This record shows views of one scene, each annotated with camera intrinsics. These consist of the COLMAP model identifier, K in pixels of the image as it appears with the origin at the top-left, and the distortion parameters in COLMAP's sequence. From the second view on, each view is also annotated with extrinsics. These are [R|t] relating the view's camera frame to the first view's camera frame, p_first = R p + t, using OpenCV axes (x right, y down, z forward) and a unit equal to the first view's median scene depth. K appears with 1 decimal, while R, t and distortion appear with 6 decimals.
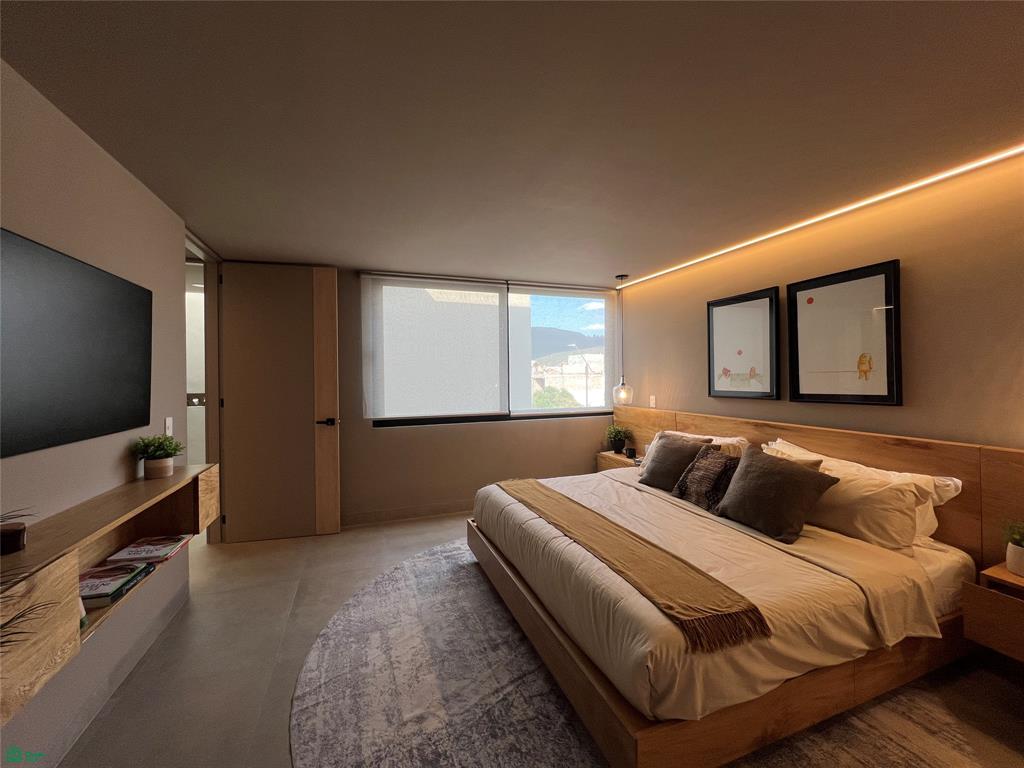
lens RADIAL K [[410.0, 0, 512.5], [0, 410.0, 380.2], [0, 0, 1]] dist [0.000807, -0.000369]
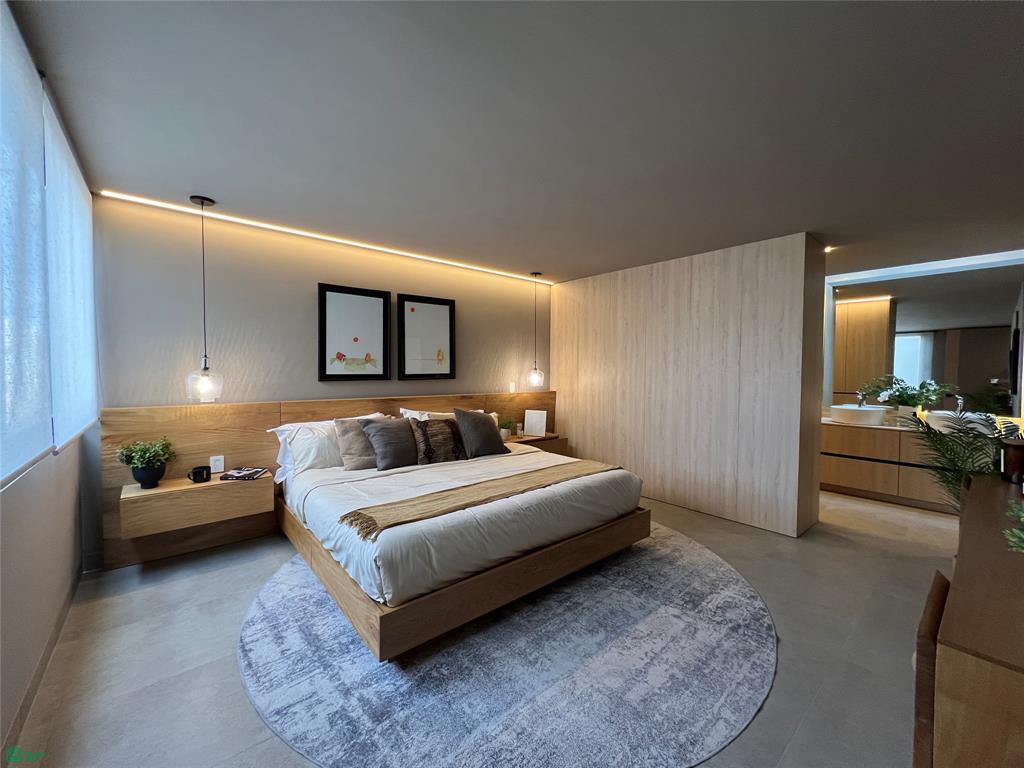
lens RADIAL K [[410.0, 0, 512.8], [0, 410.0, 380.4], [0, 0, 1]] dist [0.000807, -0.000369]
pose [[-0.339455, -0.019170, 0.940427, -0.869195], [0.005141, 0.999740, 0.022235, 0.028116], [-0.940608, 0.012383, -0.339268, 1.326850]]
